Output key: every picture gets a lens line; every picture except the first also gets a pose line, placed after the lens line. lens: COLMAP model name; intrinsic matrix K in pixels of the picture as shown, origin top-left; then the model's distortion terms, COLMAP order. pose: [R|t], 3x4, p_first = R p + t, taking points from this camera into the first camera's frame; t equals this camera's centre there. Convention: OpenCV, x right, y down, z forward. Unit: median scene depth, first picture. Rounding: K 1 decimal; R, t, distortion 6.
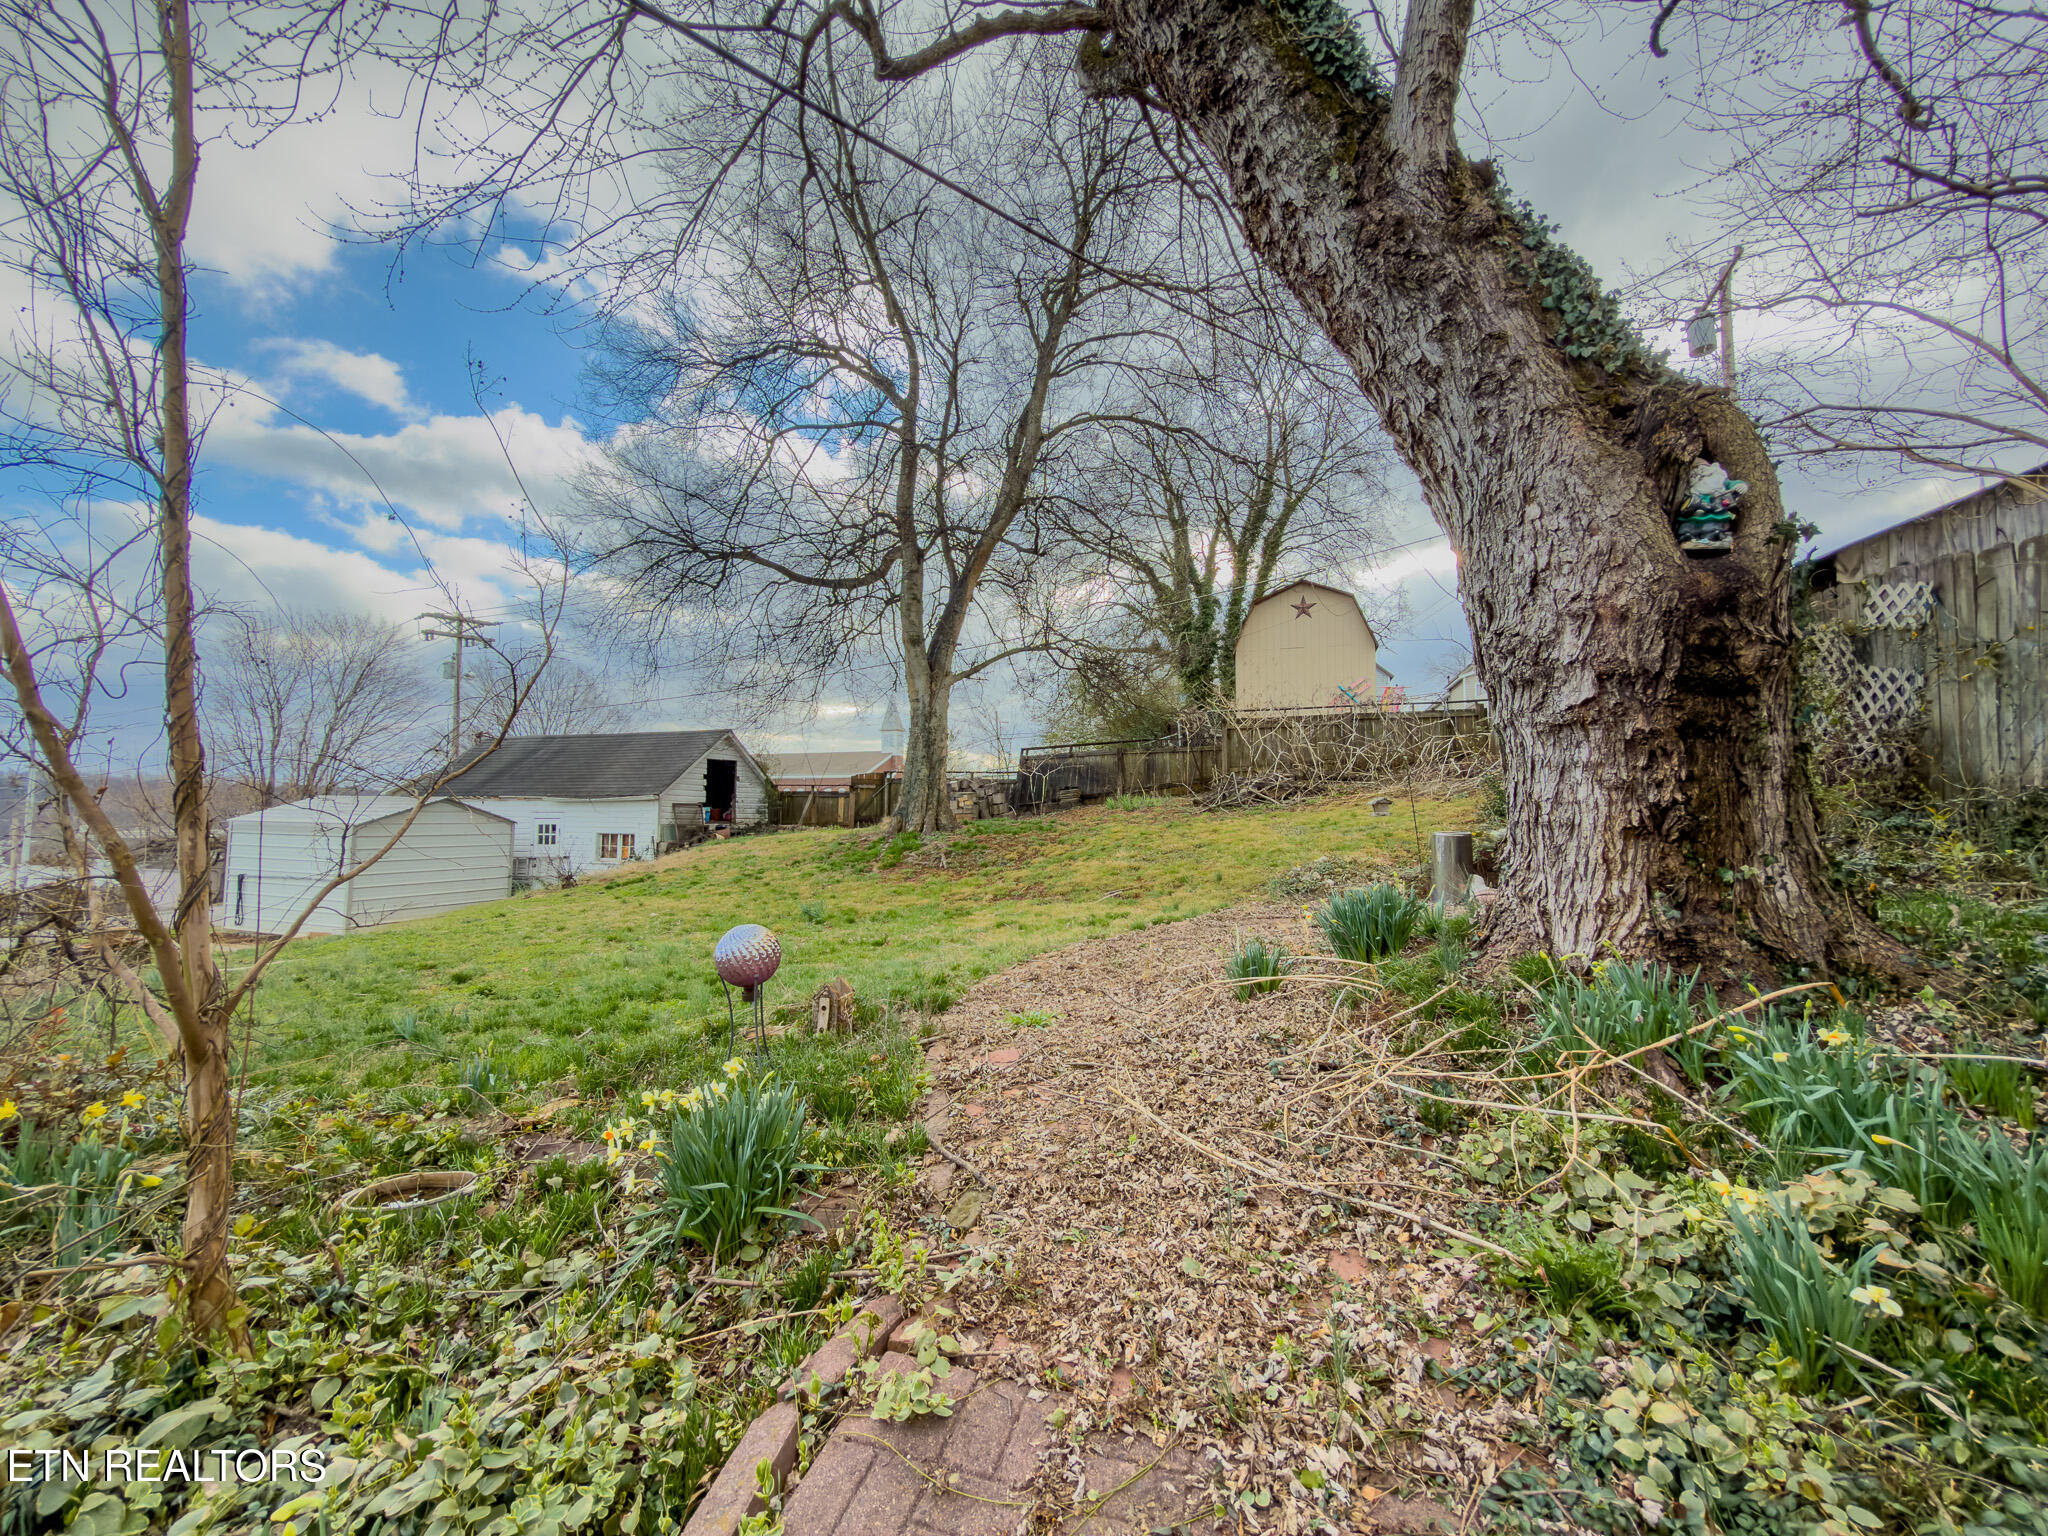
lens RADIAL K [[818.5, 0, 1024.0], [0, 818.5, 768.0], [0, 0, 1]] dist [-0.000733, -0.000007]
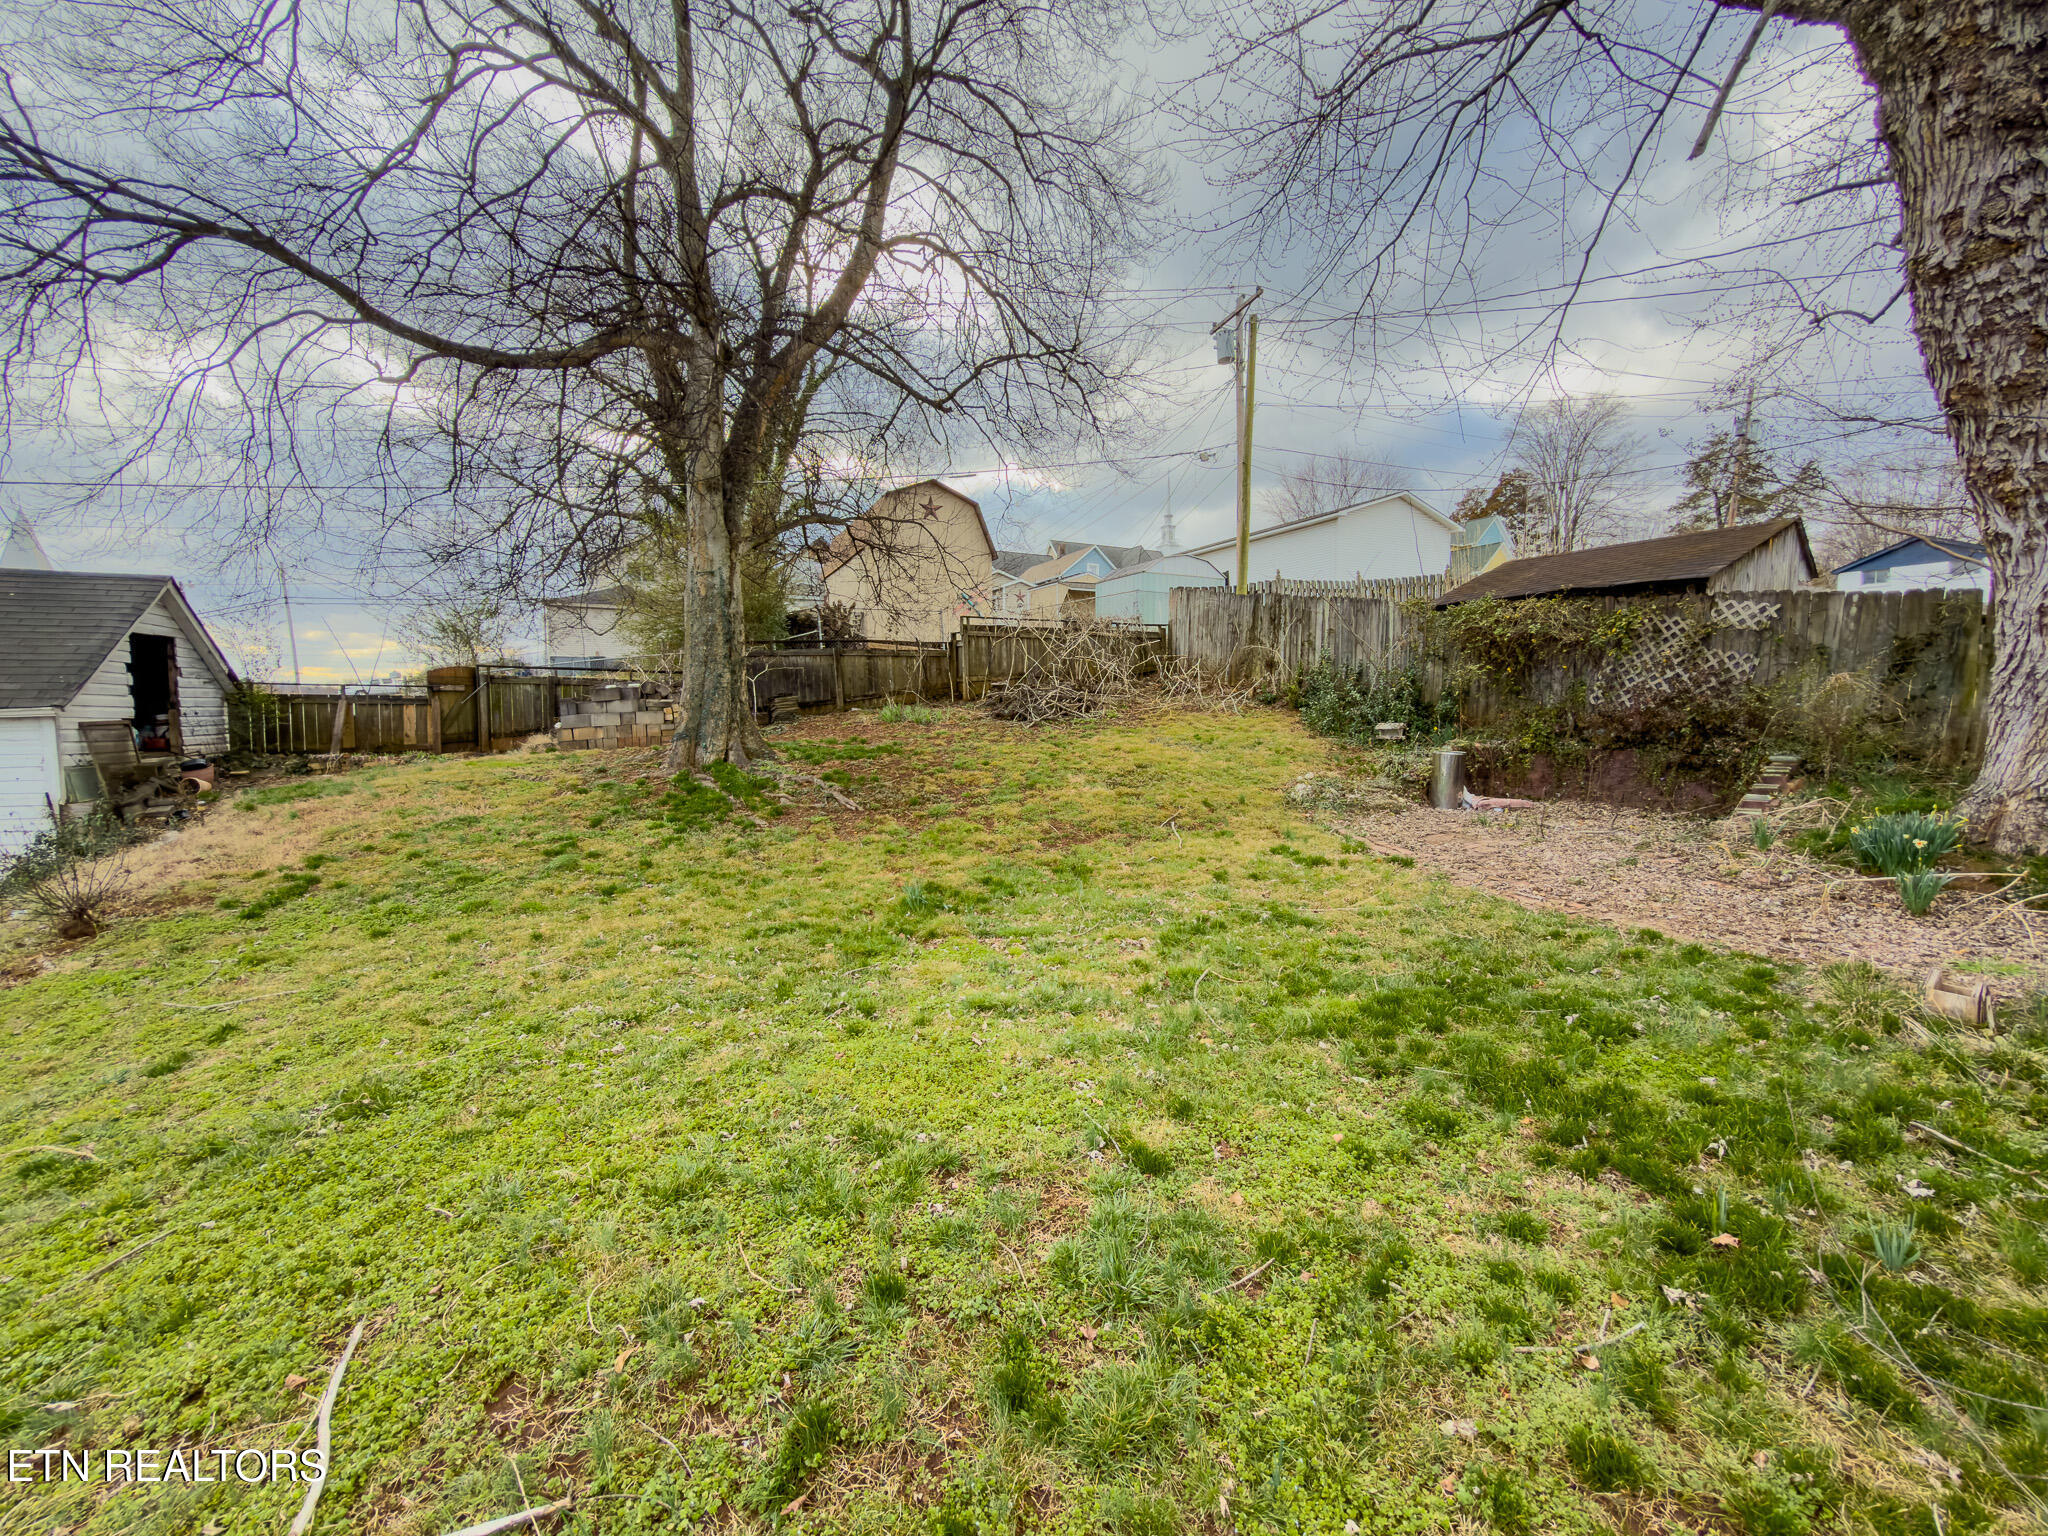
lens RADIAL K [[818.5, 0, 1024.0], [0, 818.5, 768.0], [0, 0, 1]] dist [-0.000733, -0.000007]
pose [[0.708976, -0.056719, 0.702948, -0.356115], [-0.037095, 0.992381, 0.117486, -0.007956], [-0.704257, -0.109371, 0.701470, 0.244622]]
